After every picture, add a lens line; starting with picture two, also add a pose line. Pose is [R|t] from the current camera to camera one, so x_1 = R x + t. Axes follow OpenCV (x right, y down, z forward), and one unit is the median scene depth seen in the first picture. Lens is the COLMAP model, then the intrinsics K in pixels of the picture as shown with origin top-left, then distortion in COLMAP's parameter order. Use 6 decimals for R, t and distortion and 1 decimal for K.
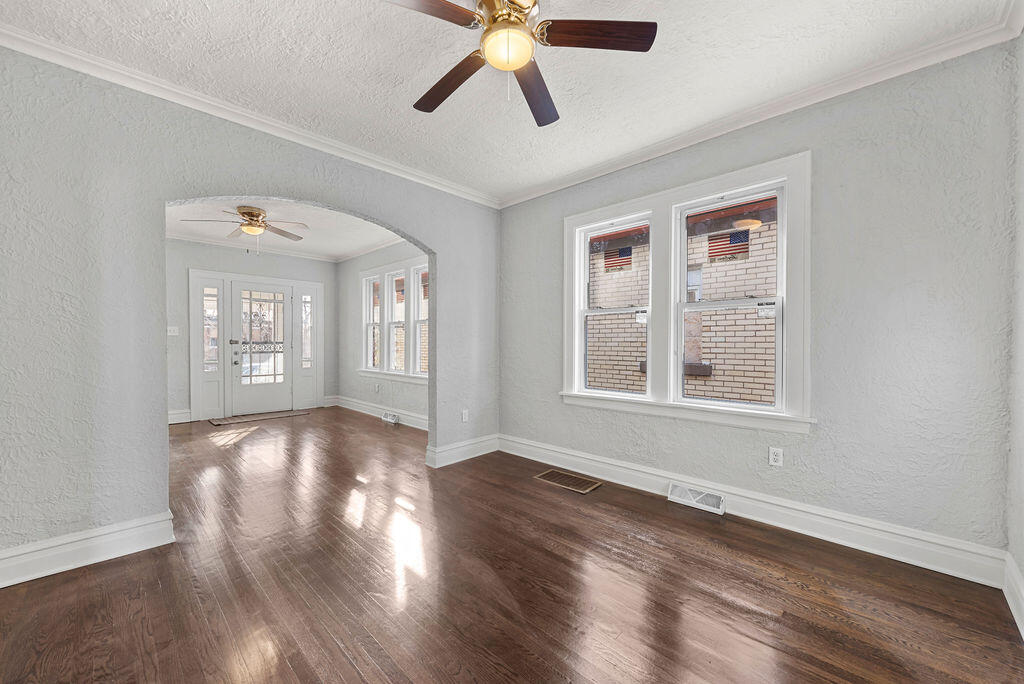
lens RADIAL K [[402.3, 0, 512.0], [0, 402.3, 342.0], [0, 0, 1]] dist [0.011846, -0.000019]
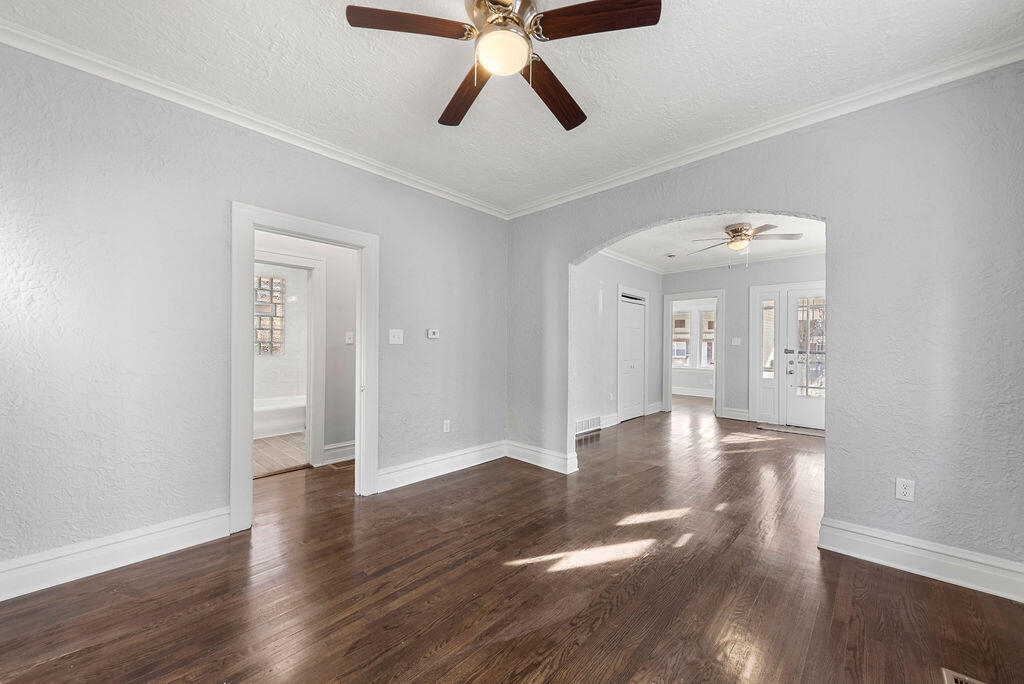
lens RADIAL K [[387.2, 0, 512.0], [0, 387.2, 342.0], [0, 0, 1]] dist [0.000575, 0.000024]
pose [[0.000535, -0.009676, -0.999953, 0.423839], [-0.015539, 0.999832, -0.009683, -0.004994], [0.999879, 0.015544, 0.000385, 0.475347]]
